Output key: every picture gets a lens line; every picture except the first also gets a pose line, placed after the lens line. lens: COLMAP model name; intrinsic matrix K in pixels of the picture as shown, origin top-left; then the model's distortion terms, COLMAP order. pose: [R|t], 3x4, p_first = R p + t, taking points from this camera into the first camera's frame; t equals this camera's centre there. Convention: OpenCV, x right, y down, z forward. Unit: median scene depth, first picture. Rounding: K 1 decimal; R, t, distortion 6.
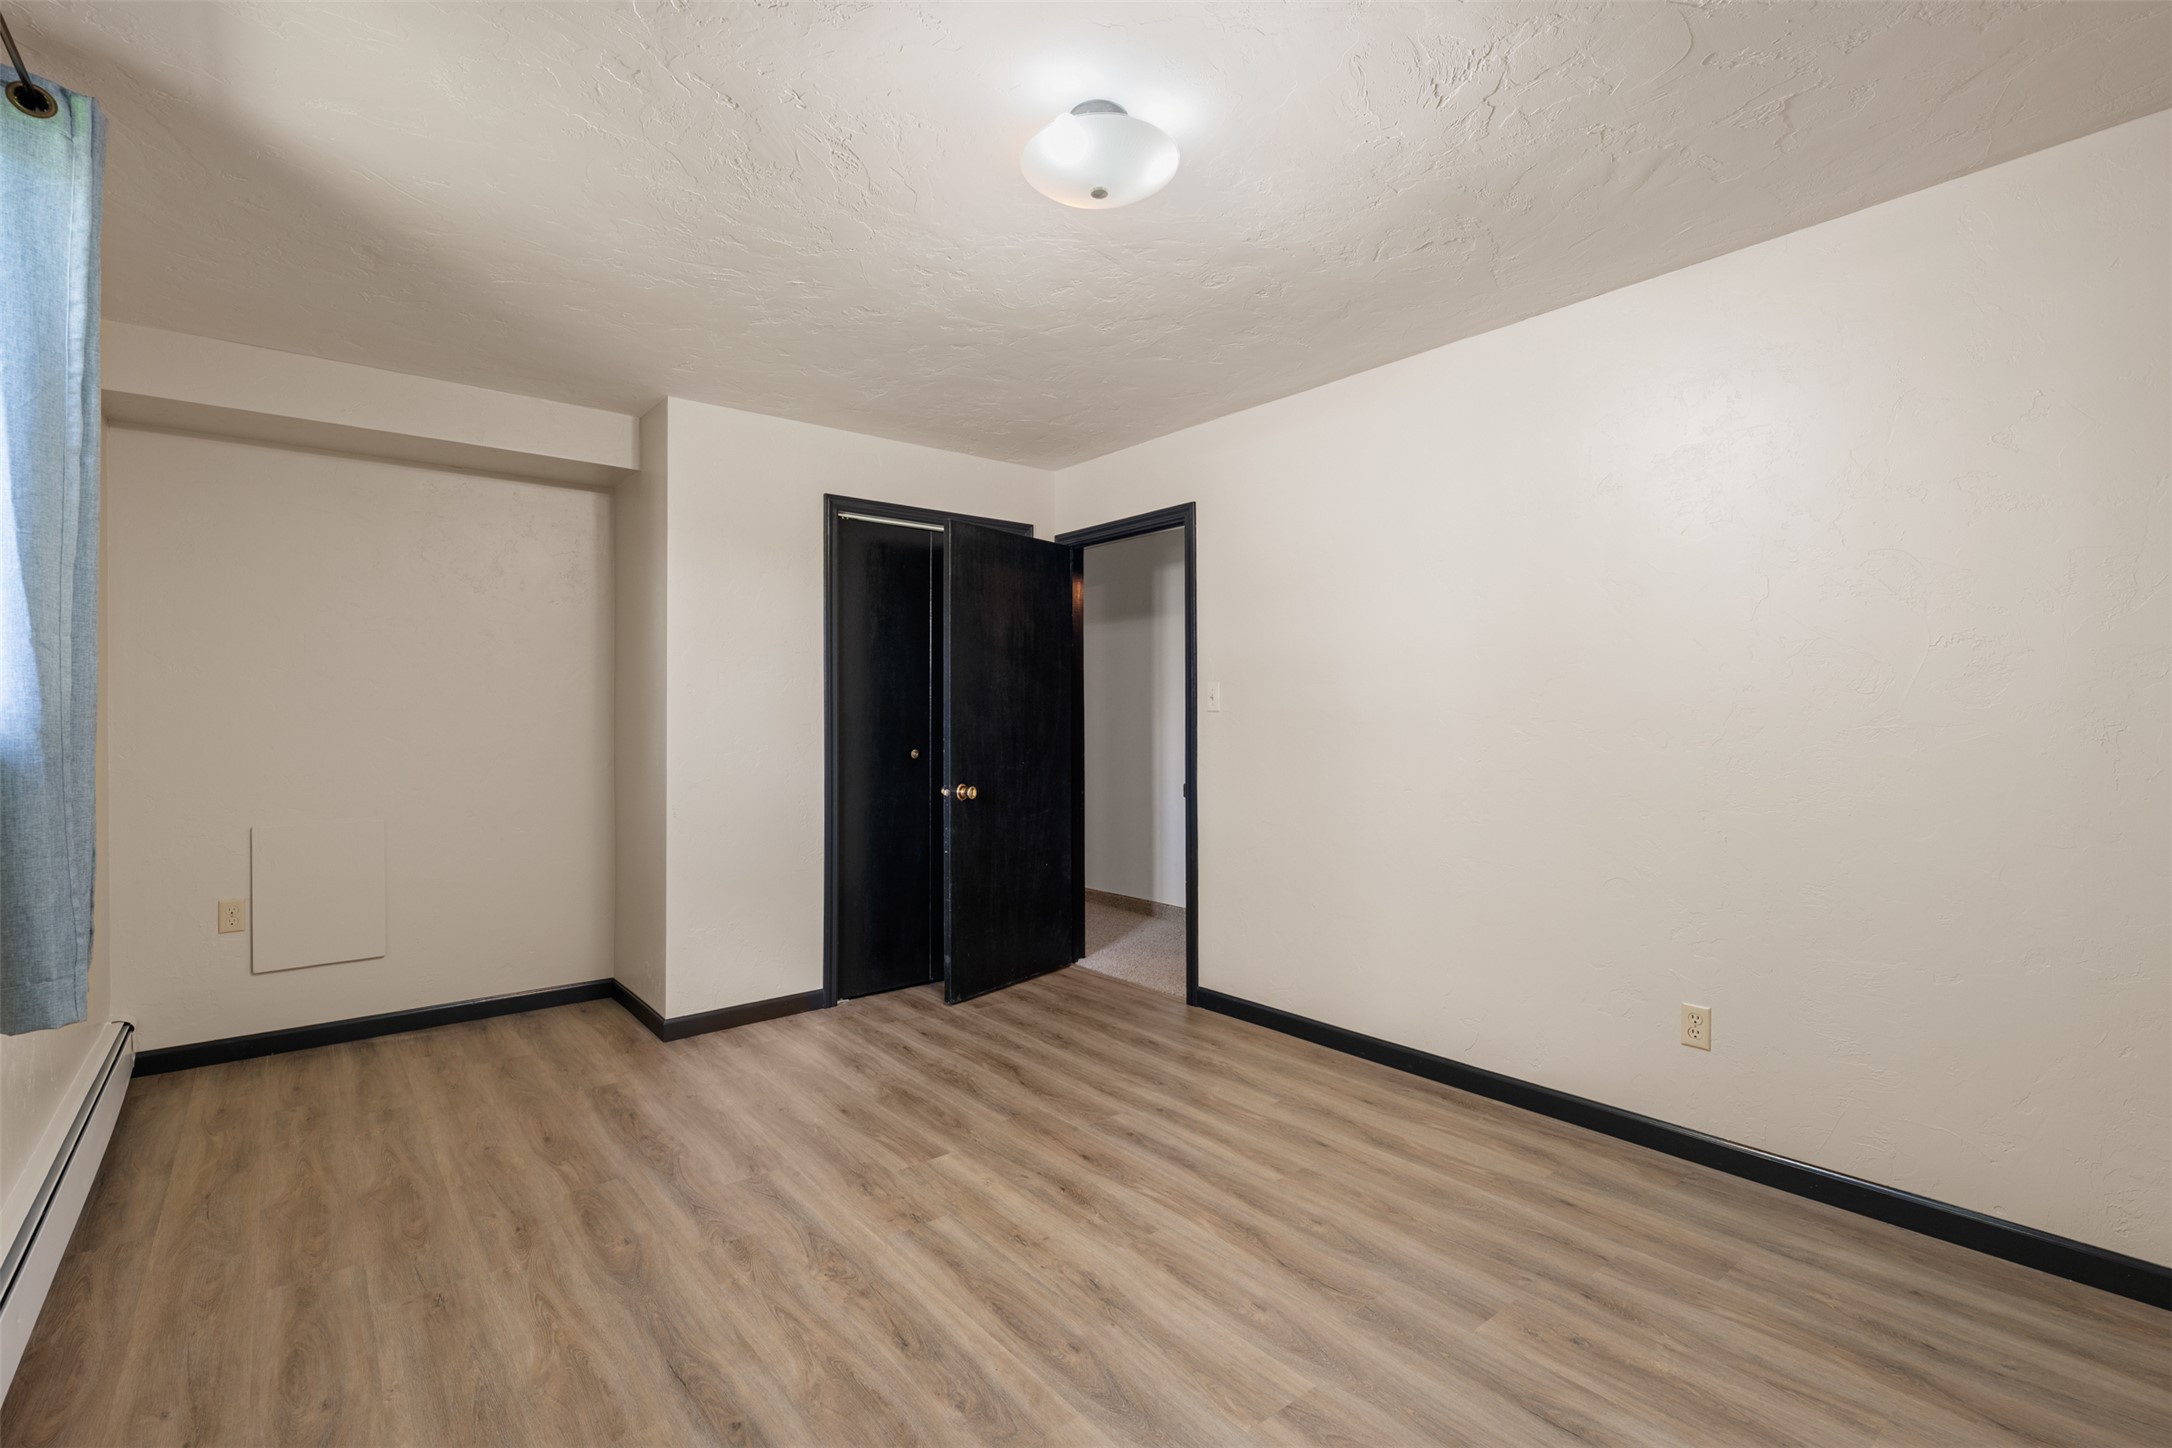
lens RADIAL K [[984.9, 0, 1088.3], [0, 984.9, 735.2], [0, 0, 1]] dist [-0.002539, -0.001006]
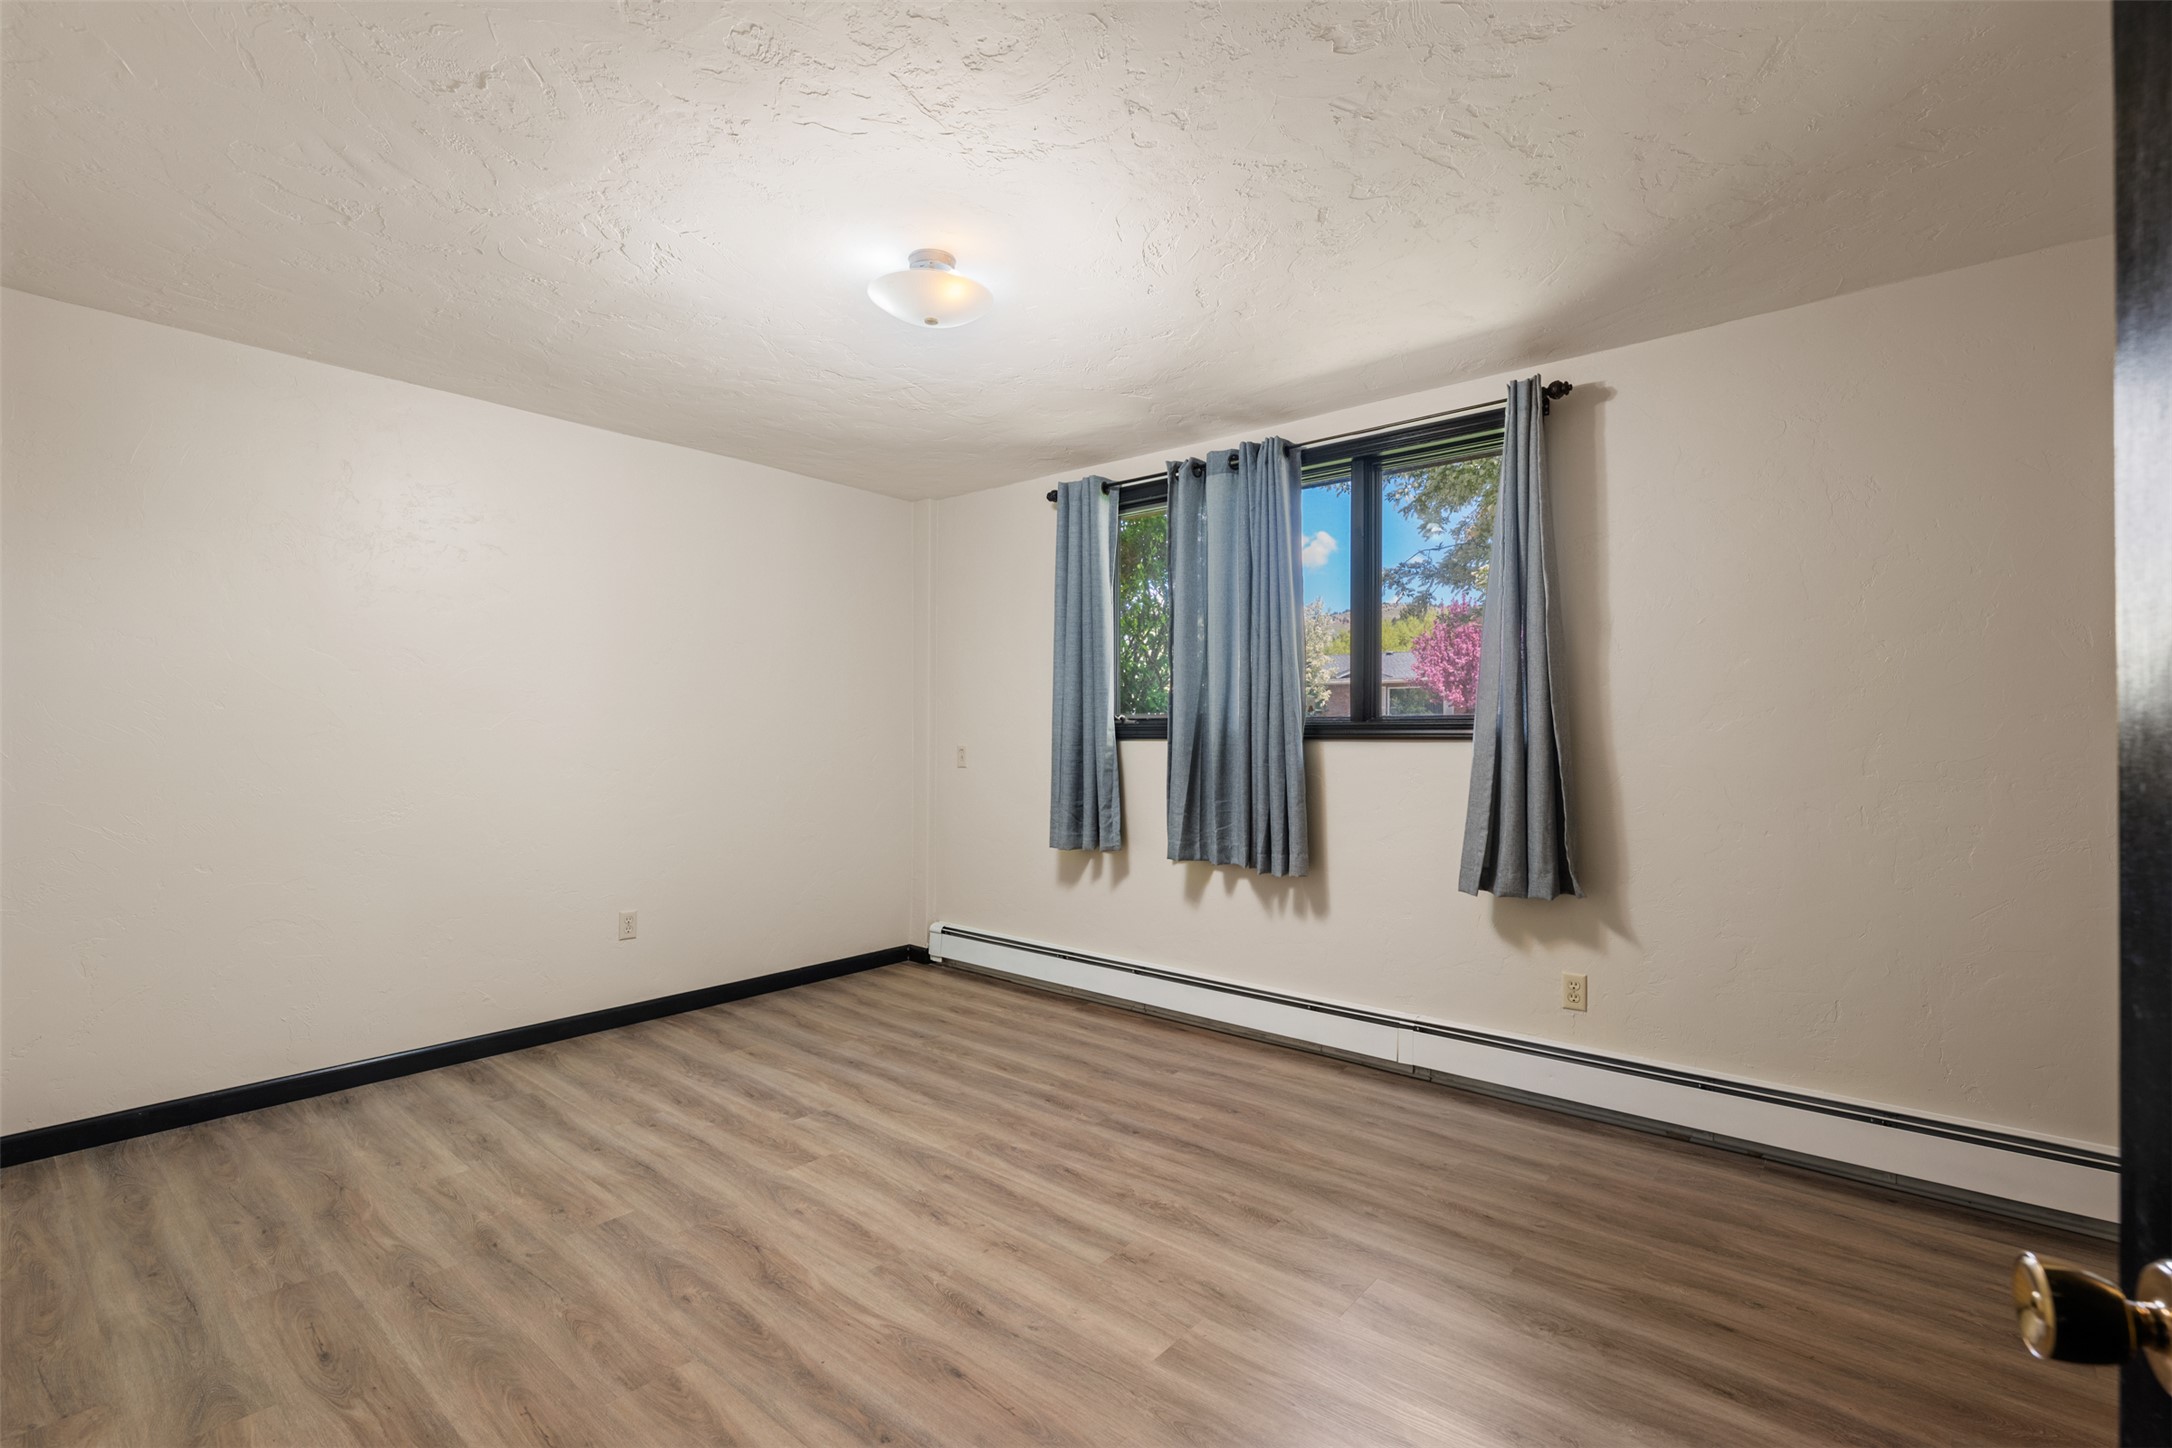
lens RADIAL K [[984.9, 0, 1088.3], [0, 984.9, 735.2], [0, 0, 1]] dist [-0.002539, -0.001006]
pose [[-0.983163, -0.001169, -0.182730, 0.040620], [-0.003450, 0.999920, 0.012164, -0.029834], [0.182701, 0.012589, -0.983088, 2.101905]]
